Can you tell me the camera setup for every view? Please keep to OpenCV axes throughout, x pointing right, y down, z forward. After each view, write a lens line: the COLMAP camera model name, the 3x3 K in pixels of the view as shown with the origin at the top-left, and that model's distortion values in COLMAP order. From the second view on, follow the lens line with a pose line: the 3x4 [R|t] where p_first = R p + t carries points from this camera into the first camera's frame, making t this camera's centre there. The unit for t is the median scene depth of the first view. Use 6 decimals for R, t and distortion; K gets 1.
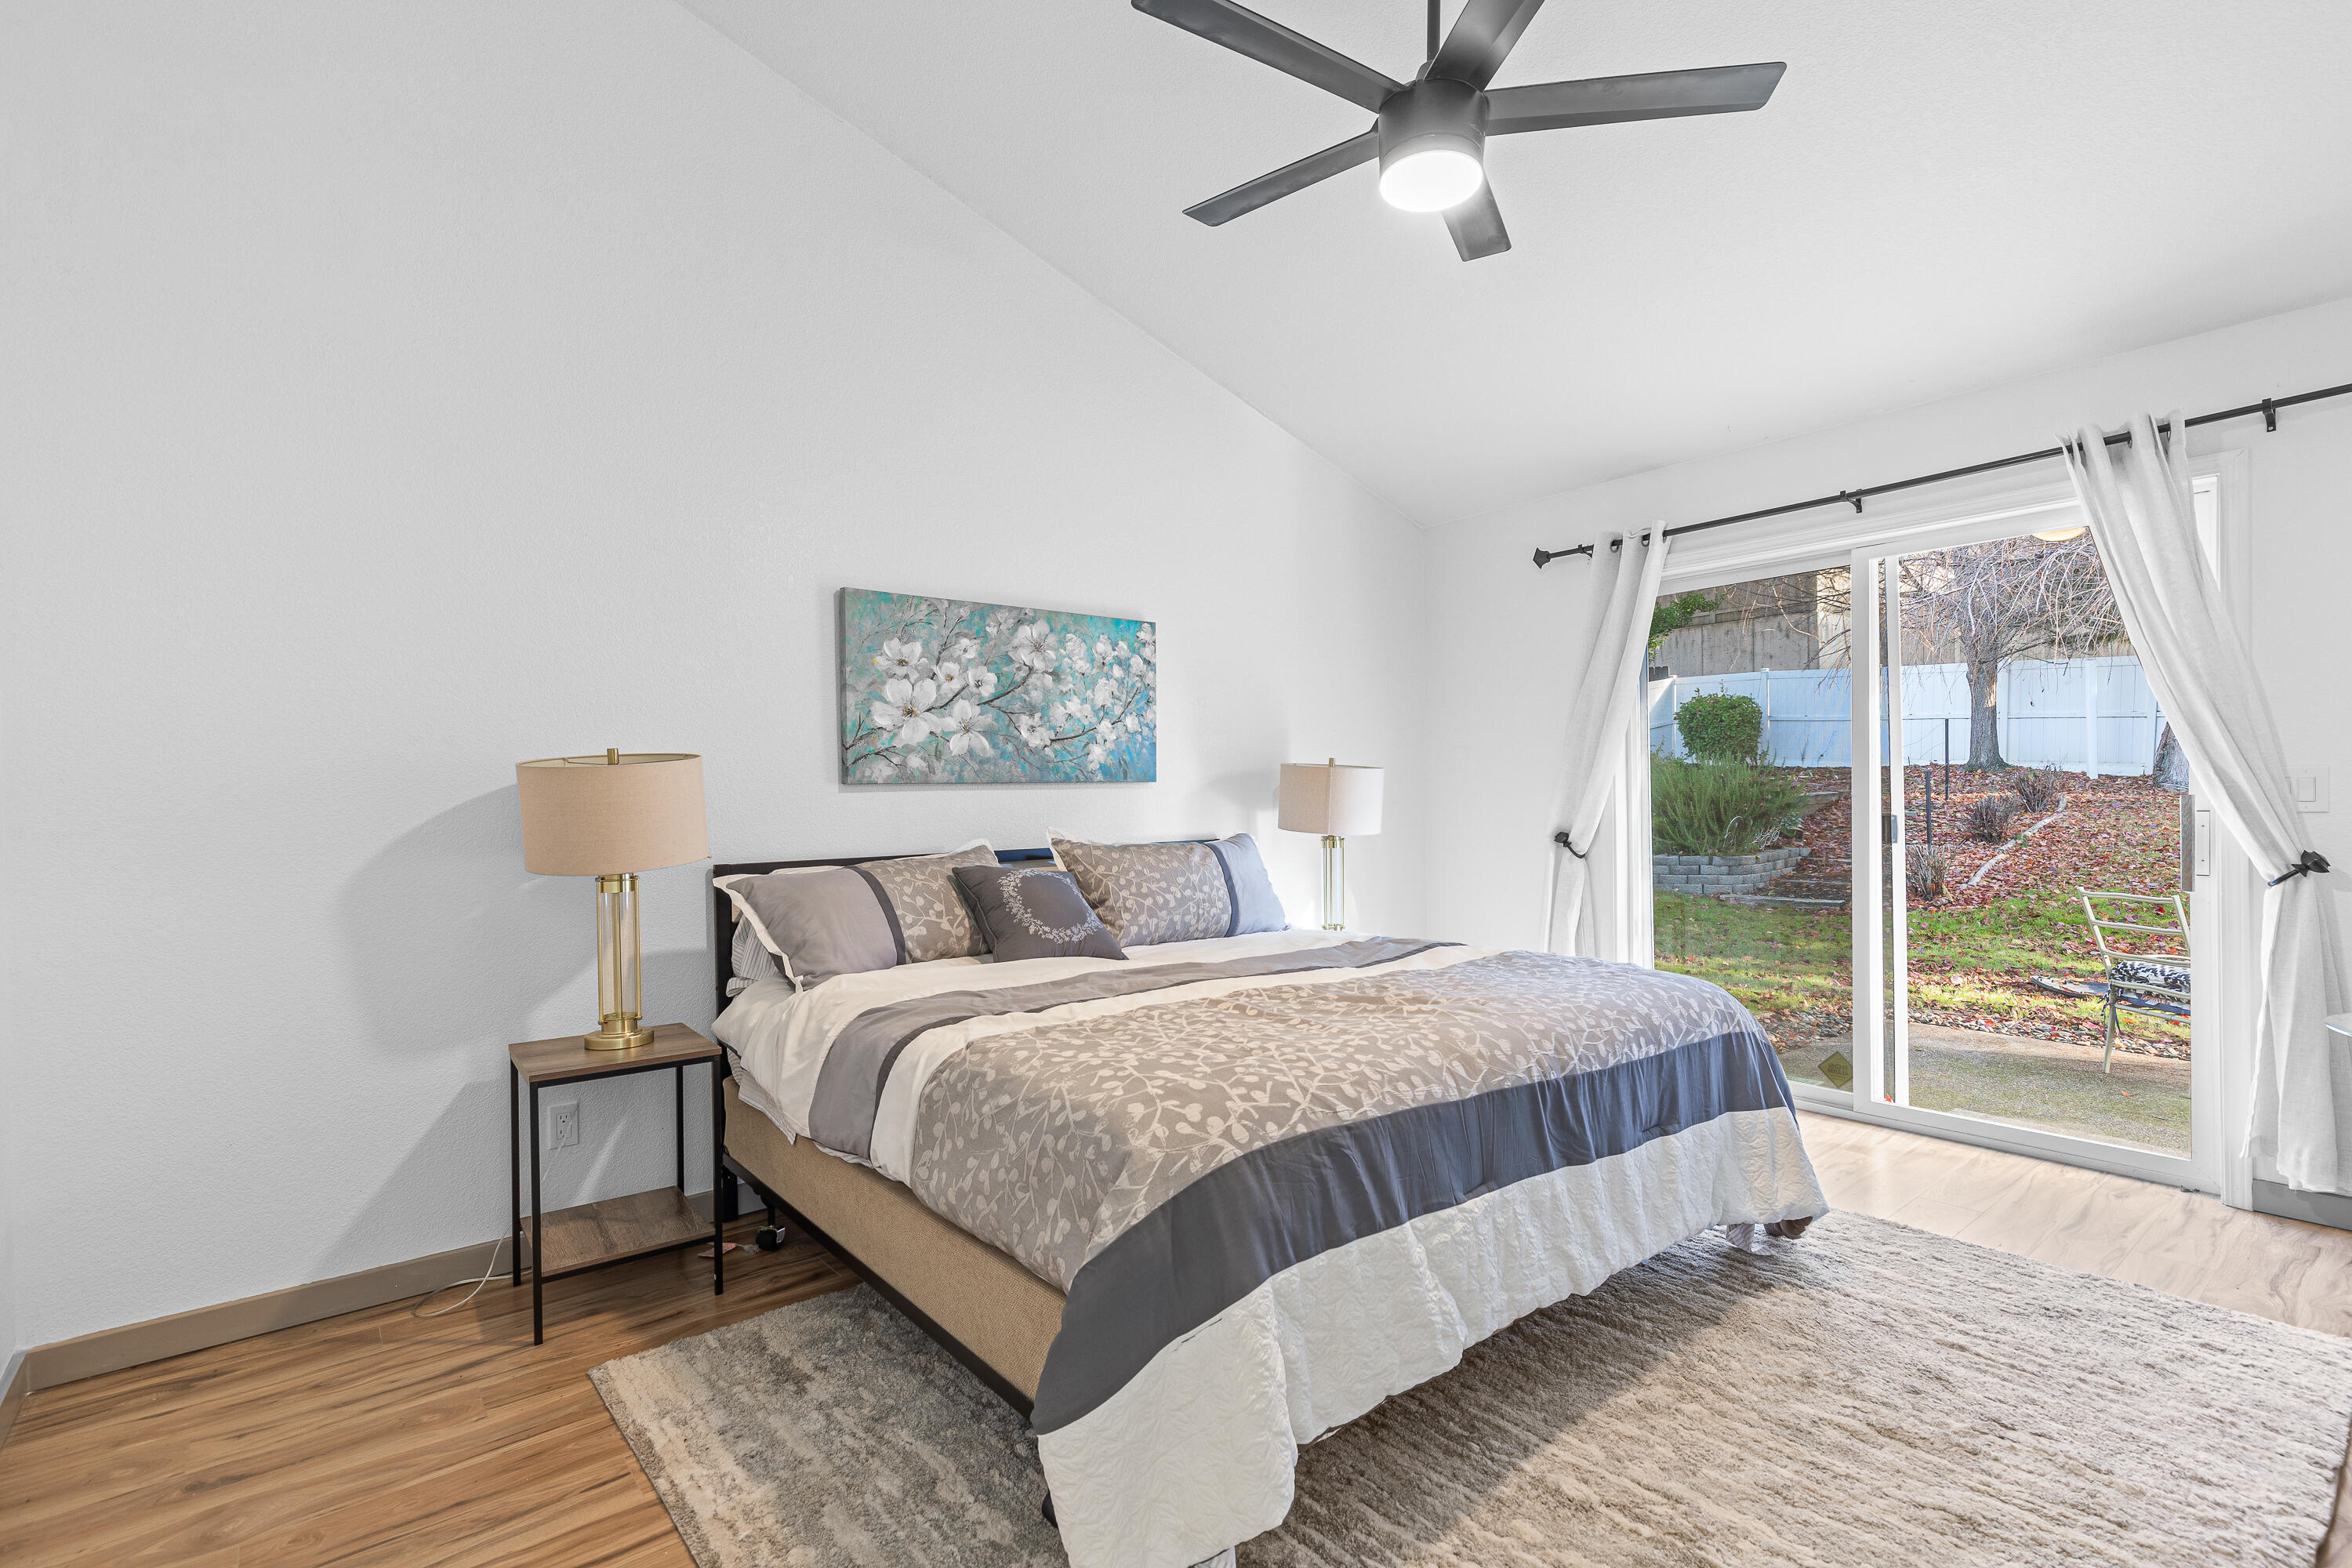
lens RADIAL K [[1084.2, 0, 1176.0], [0, 1084.2, 784.0], [0, 0, 1]] dist [0.096652, 0.000080]
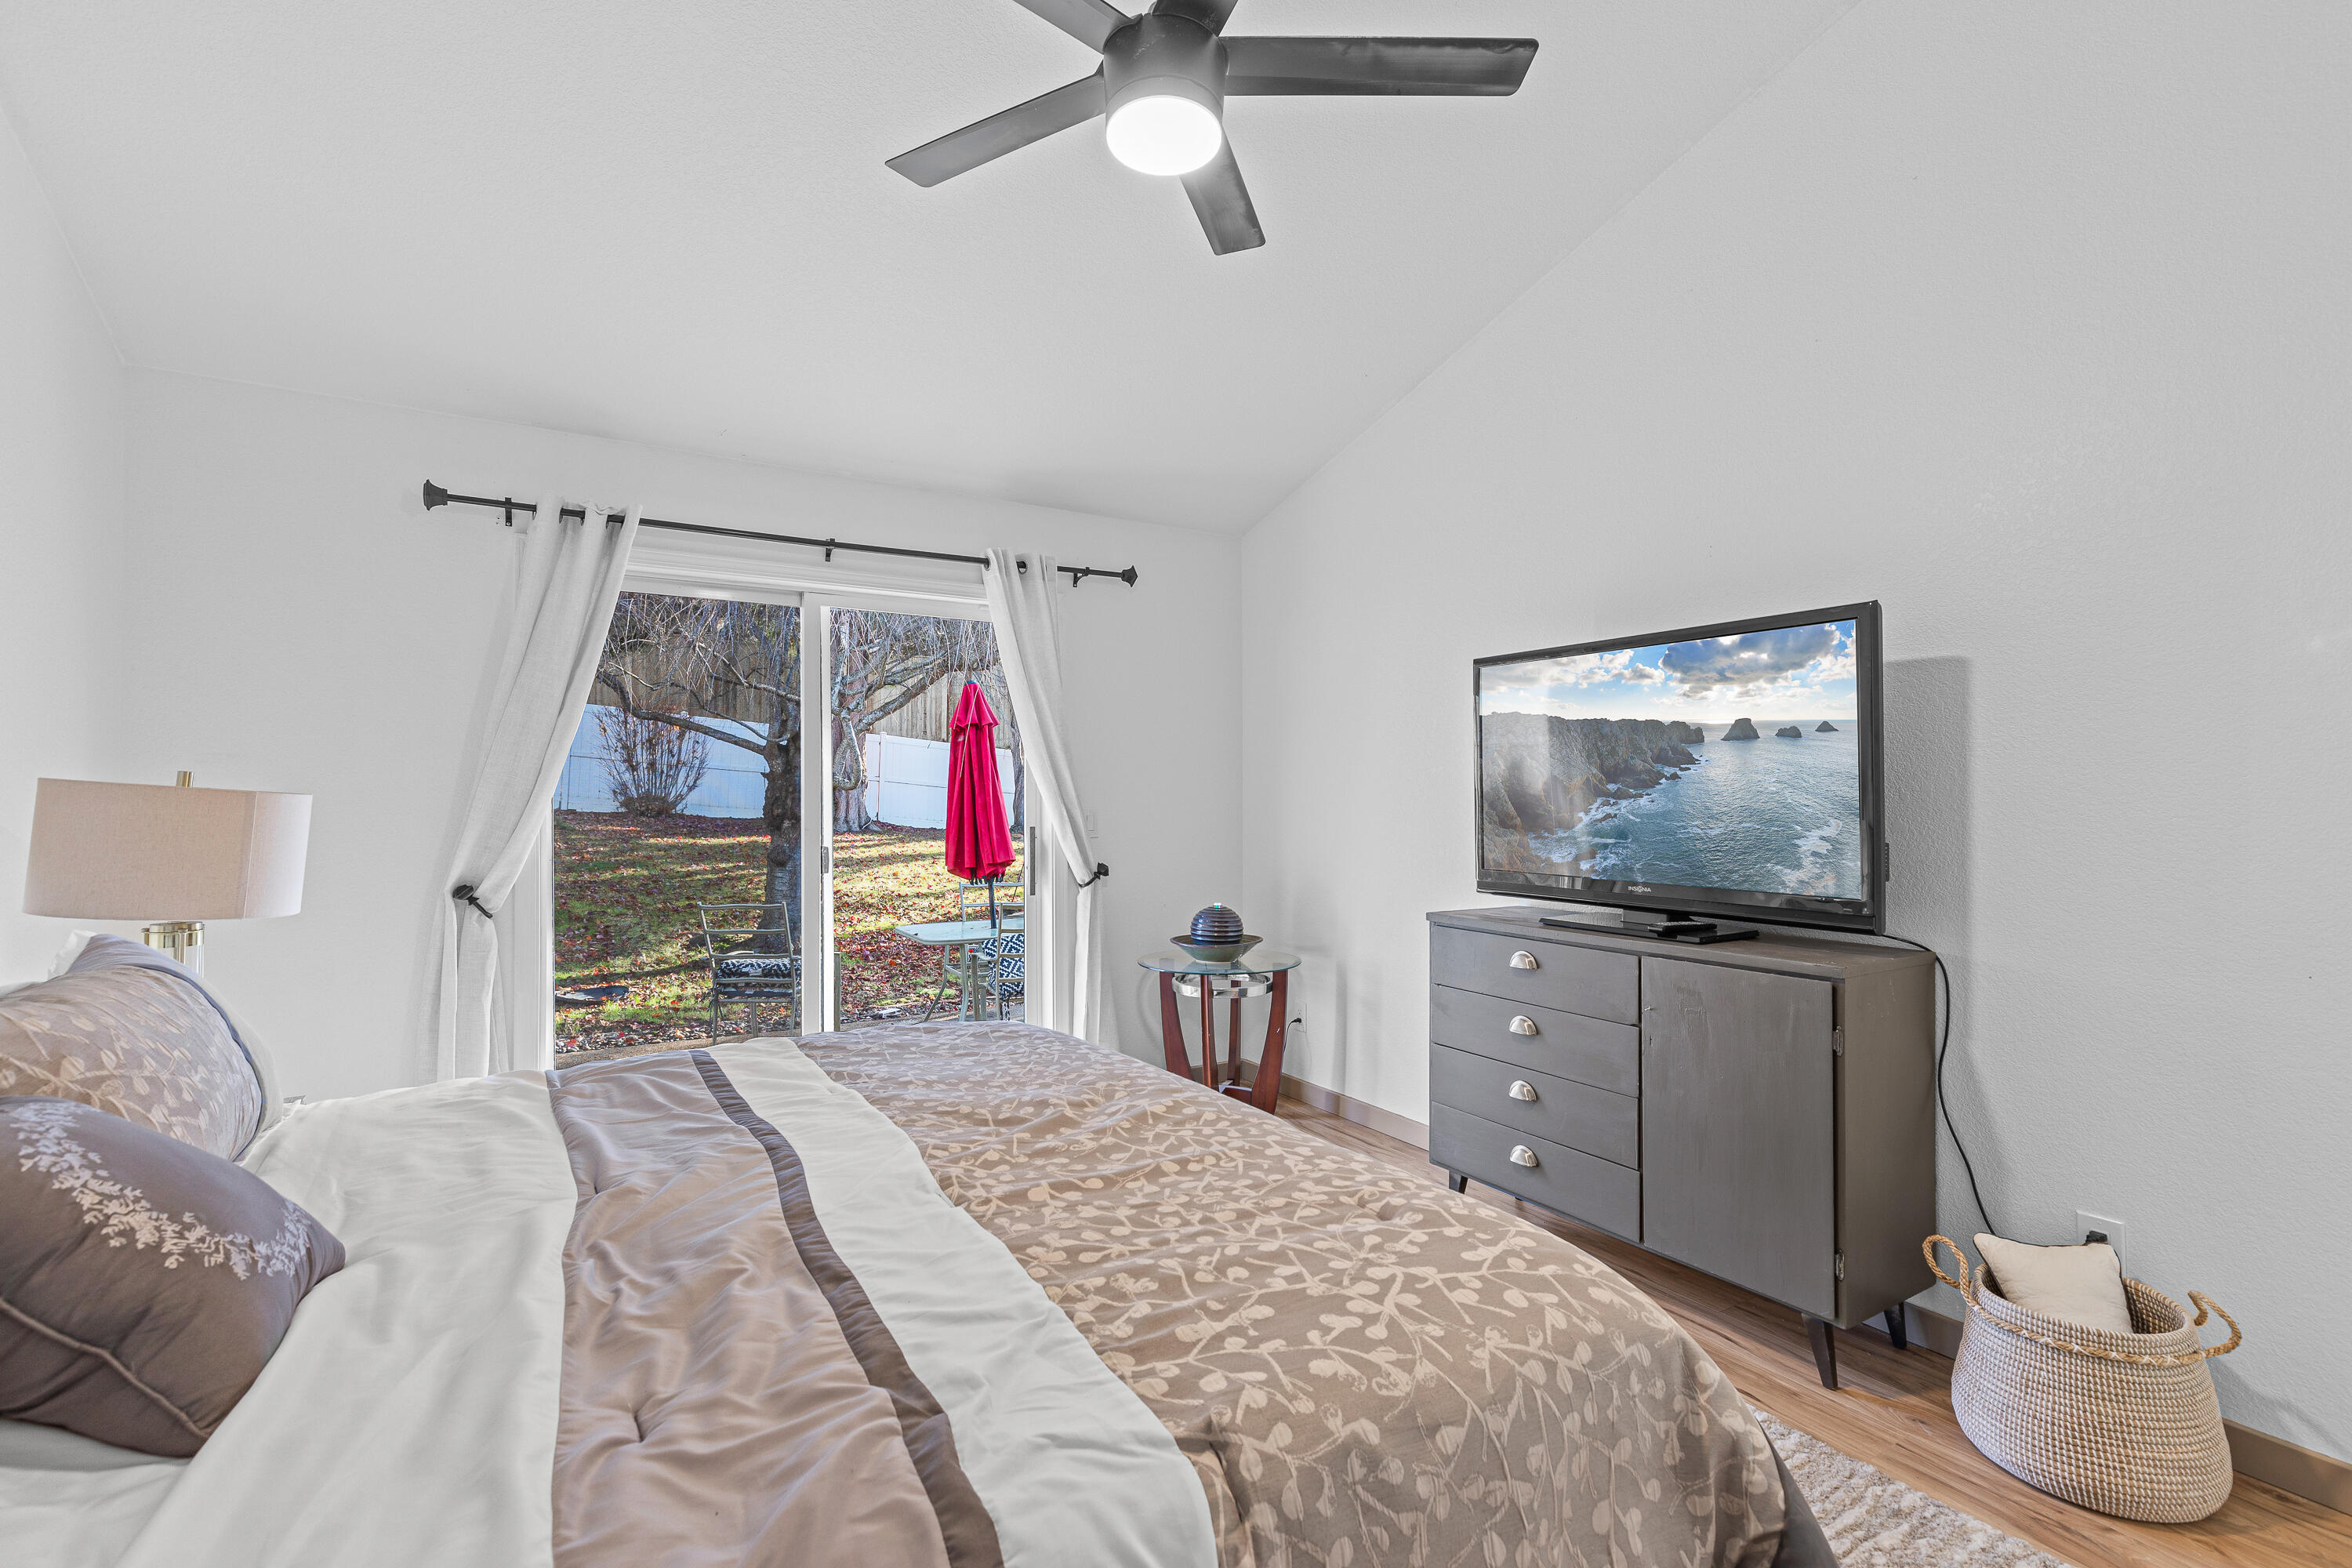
lens RADIAL K [[1094.4, 0, 1176.0], [0, 1094.4, 784.0], [0, 0, 1]] dist [-0.010491, 0.000031]
pose [[0.130673, 0.027802, 0.991036, -0.356762], [-0.006220, 0.999610, -0.027222, -0.006375], [-0.991406, -0.002607, 0.130795, 0.538301]]
